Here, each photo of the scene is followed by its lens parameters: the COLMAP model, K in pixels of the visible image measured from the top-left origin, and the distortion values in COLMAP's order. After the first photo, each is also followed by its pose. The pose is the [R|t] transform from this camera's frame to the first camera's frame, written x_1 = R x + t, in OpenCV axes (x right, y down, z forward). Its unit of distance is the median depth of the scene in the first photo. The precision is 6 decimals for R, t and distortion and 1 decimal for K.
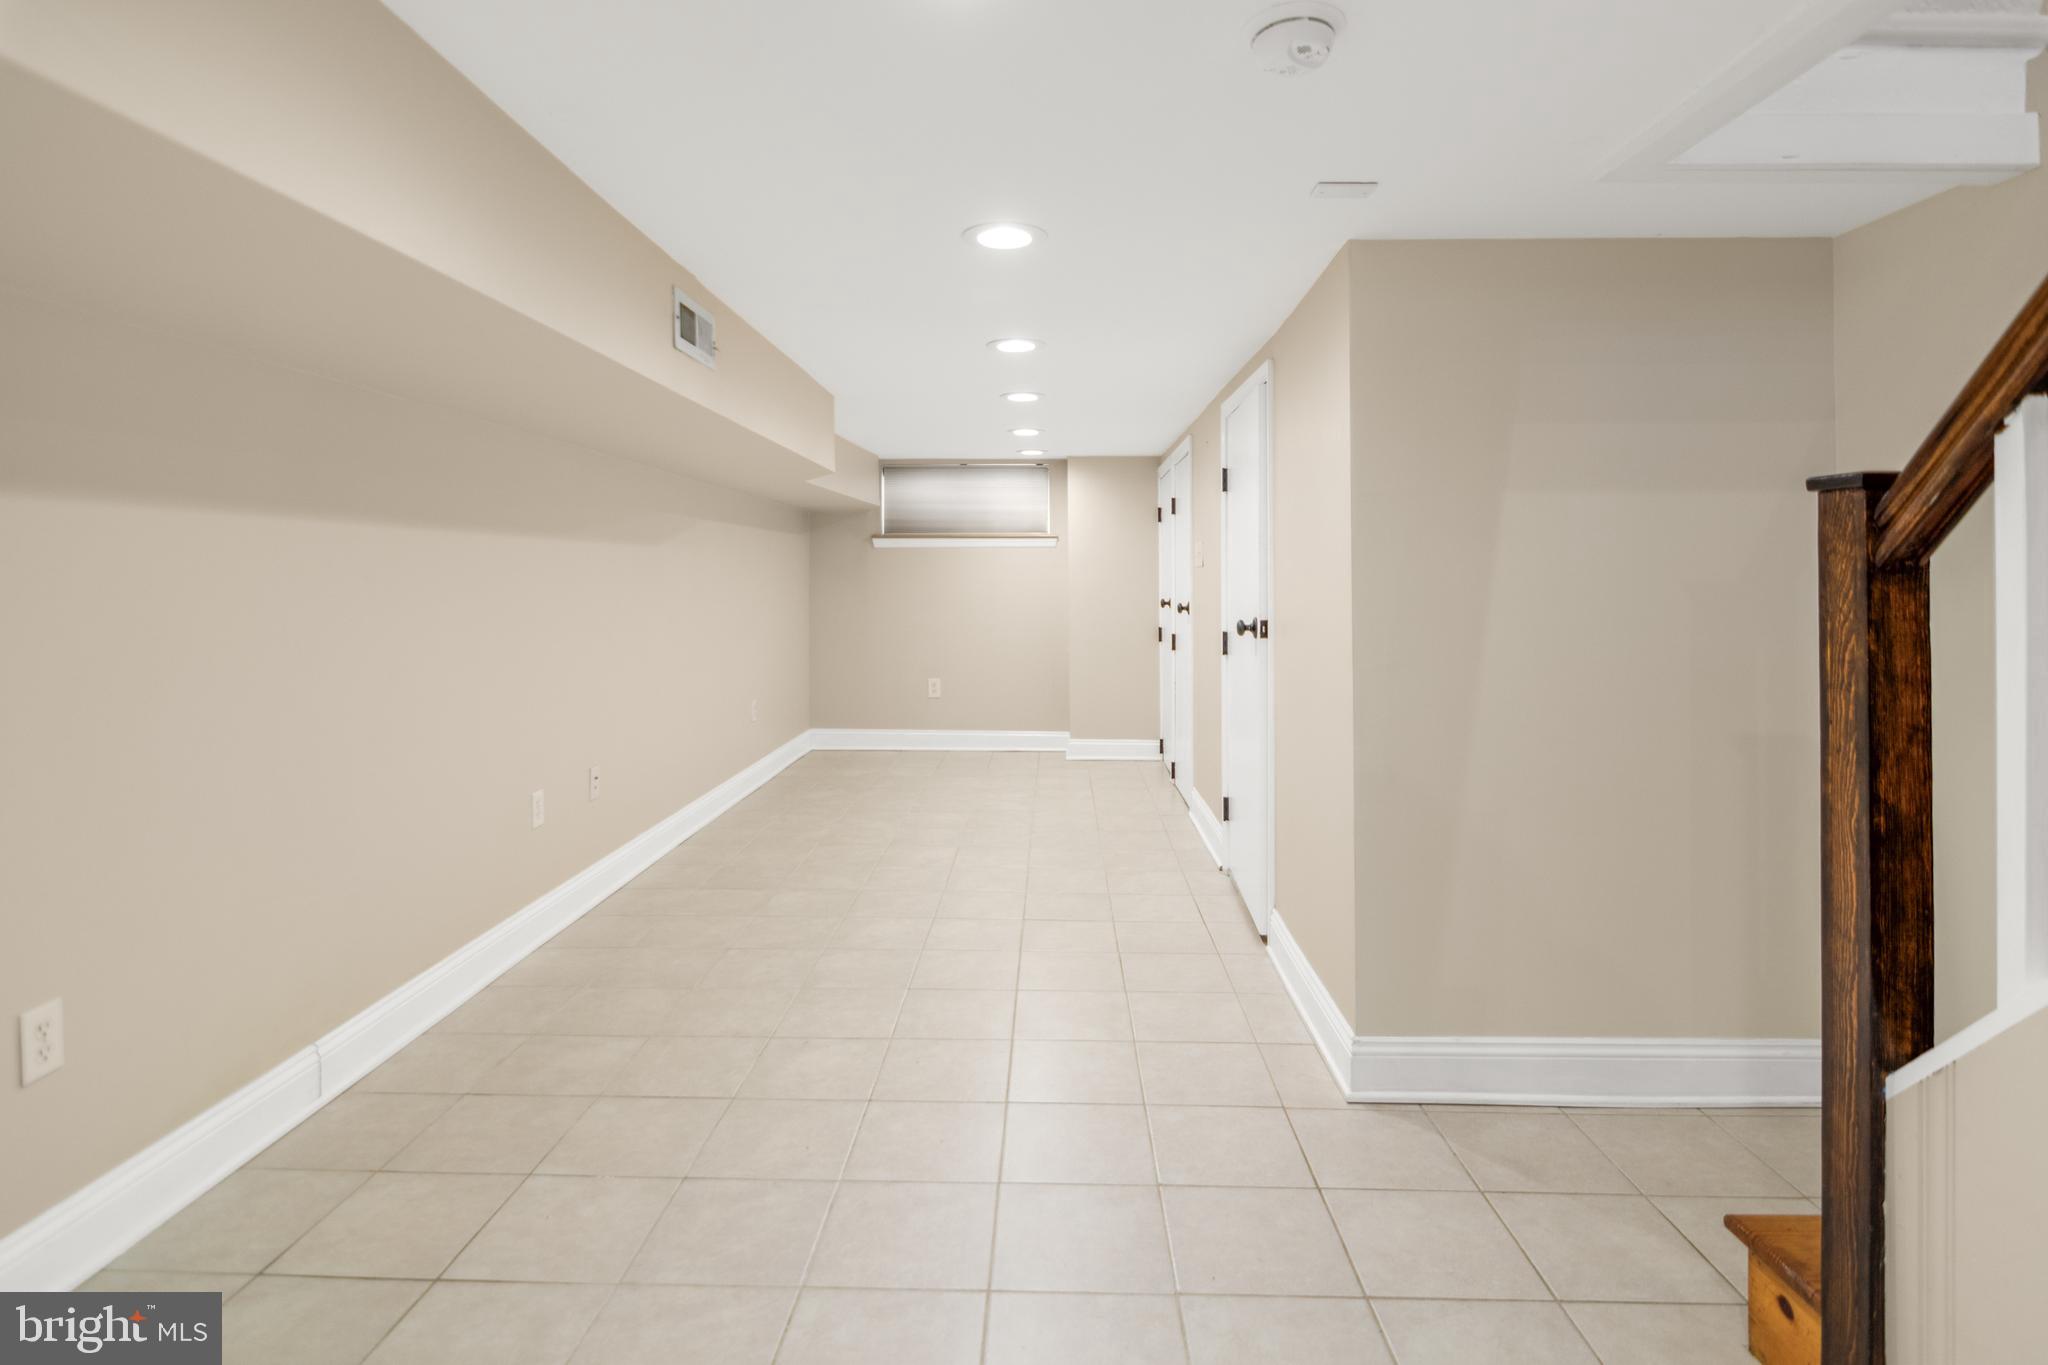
lens RADIAL K [[1015.6, 0, 1021.1], [0, 1015.6, 591.3], [0, 0, 1]] dist [-0.003482, -0.003050]
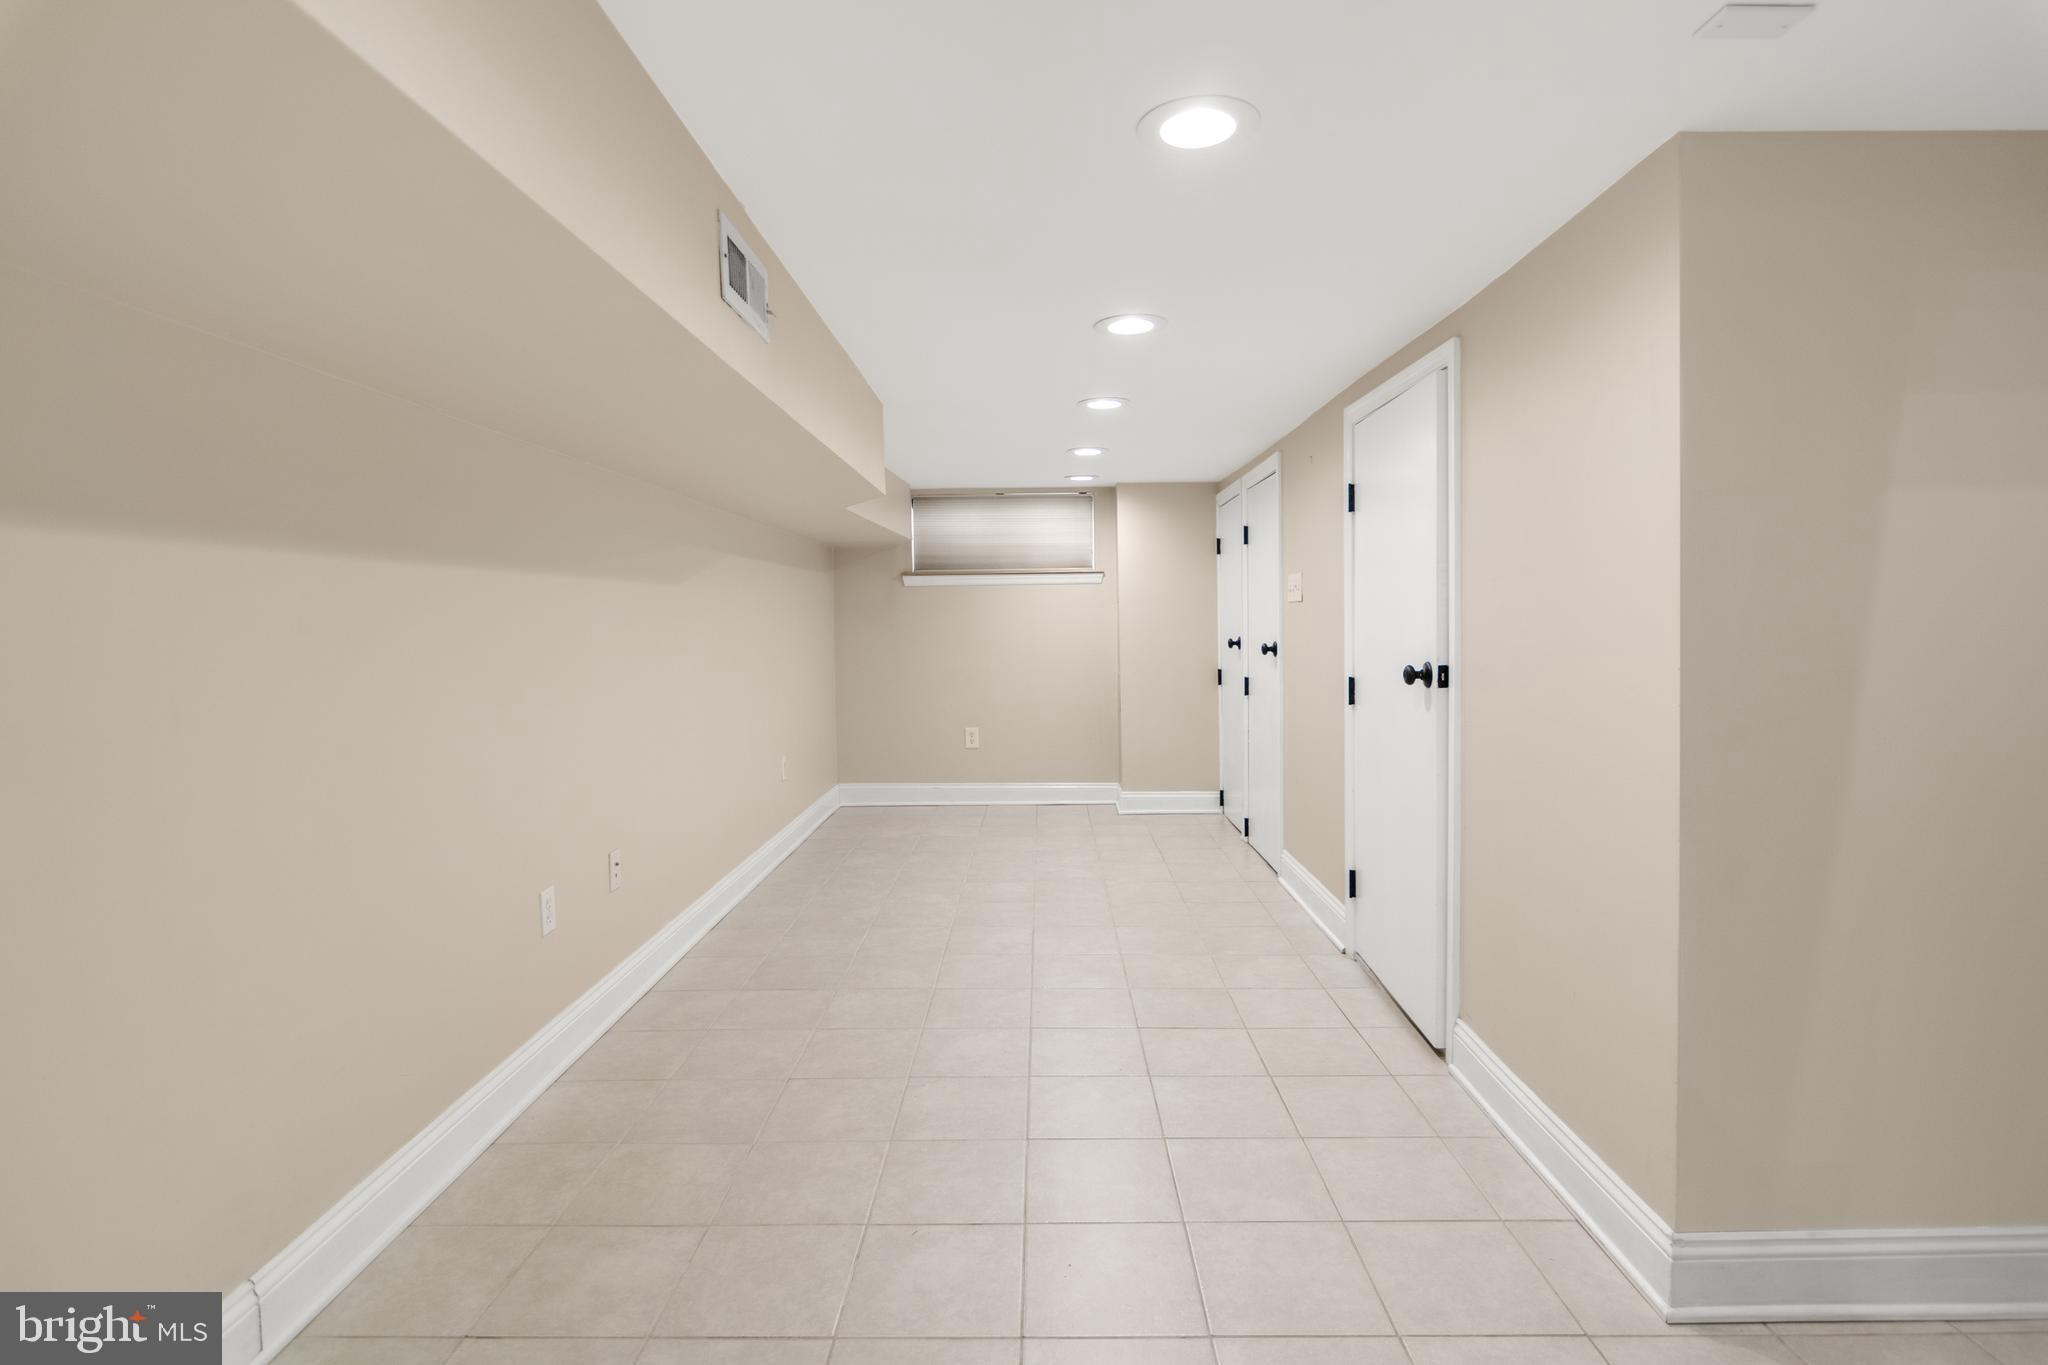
lens RADIAL K [[997.8, 0, 1024.3], [0, 997.8, 673.4], [0, 0, 1]] dist [-0.005921, -0.001039]
pose [[0.999867, -0.013092, 0.009691, -0.077084], [0.012665, 0.998998, 0.042920, -0.002790], [-0.010243, -0.042791, 0.999032, 0.159124]]
